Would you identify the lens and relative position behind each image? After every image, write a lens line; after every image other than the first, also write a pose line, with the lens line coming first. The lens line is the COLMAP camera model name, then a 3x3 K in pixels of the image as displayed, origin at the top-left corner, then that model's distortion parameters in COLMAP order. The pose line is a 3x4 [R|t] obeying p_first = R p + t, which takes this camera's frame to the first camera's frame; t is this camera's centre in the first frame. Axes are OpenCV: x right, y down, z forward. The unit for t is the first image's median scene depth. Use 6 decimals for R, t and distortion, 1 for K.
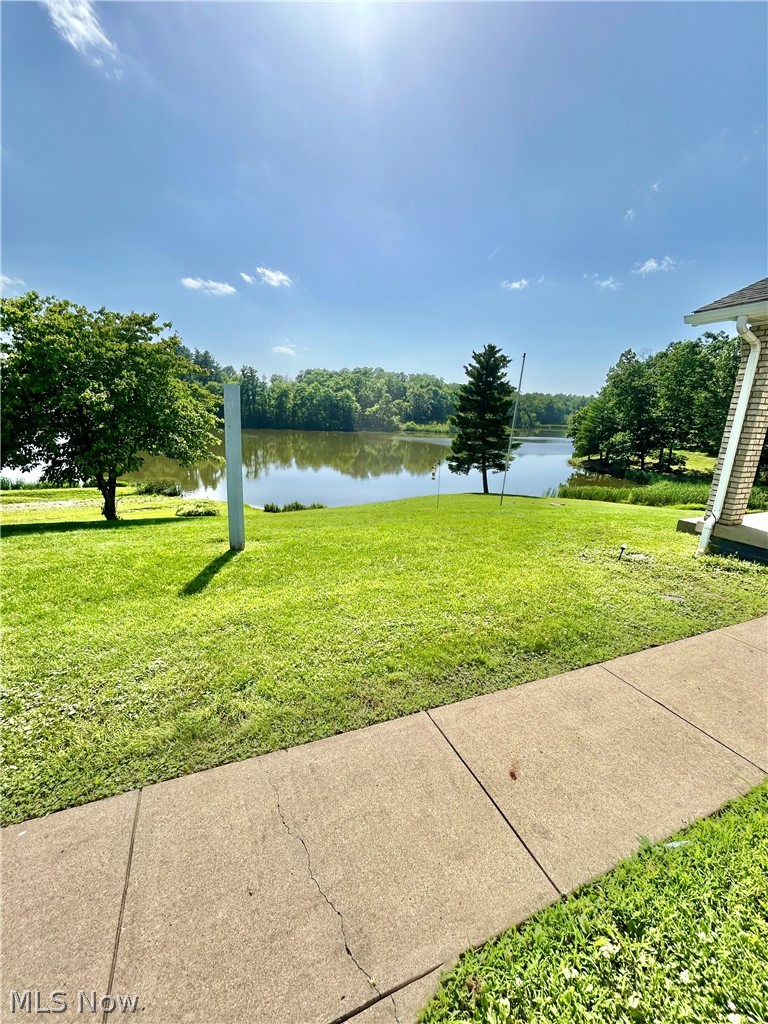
lens RADIAL K [[414.3, 0, 381.8], [0, 414.3, 517.9], [0, 0, 1]] dist [0.000658, -0.000379]
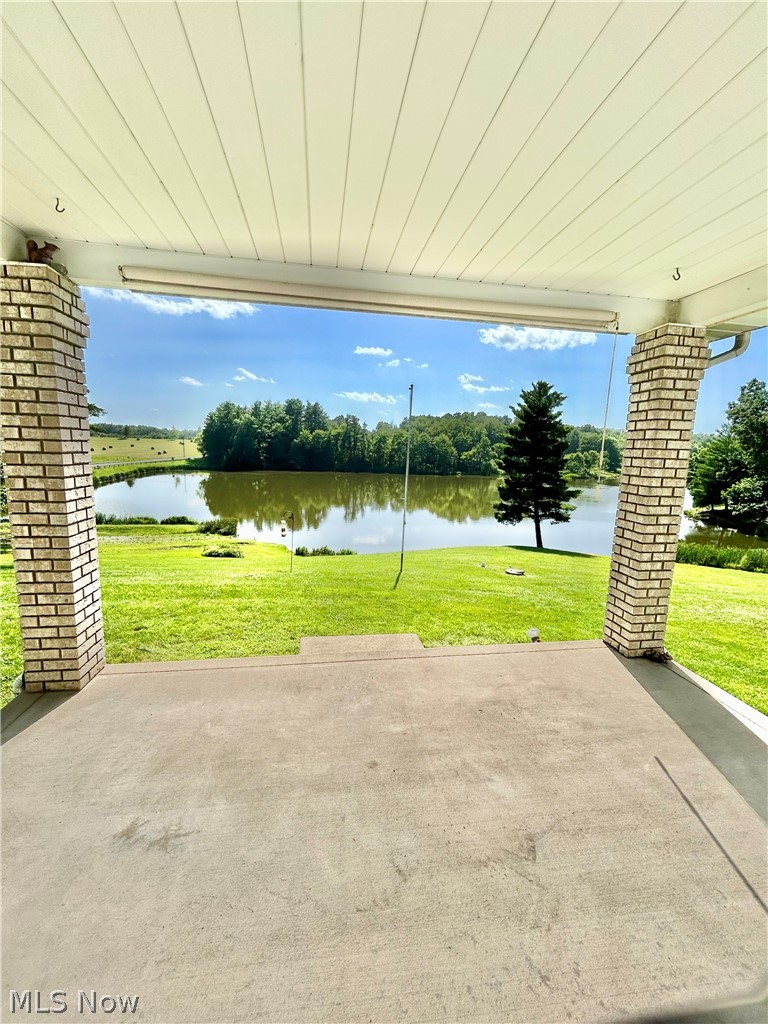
lens RADIAL K [[414.3, 0, 384.5], [0, 414.3, 513.8], [0, 0, 1]] dist [0.000658, -0.000379]
pose [[0.965118, 0.027765, -0.260338, 0.145394], [-0.056703, 0.992927, -0.104312, -0.017407], [0.255600, 0.115436, 0.959866, 0.069070]]
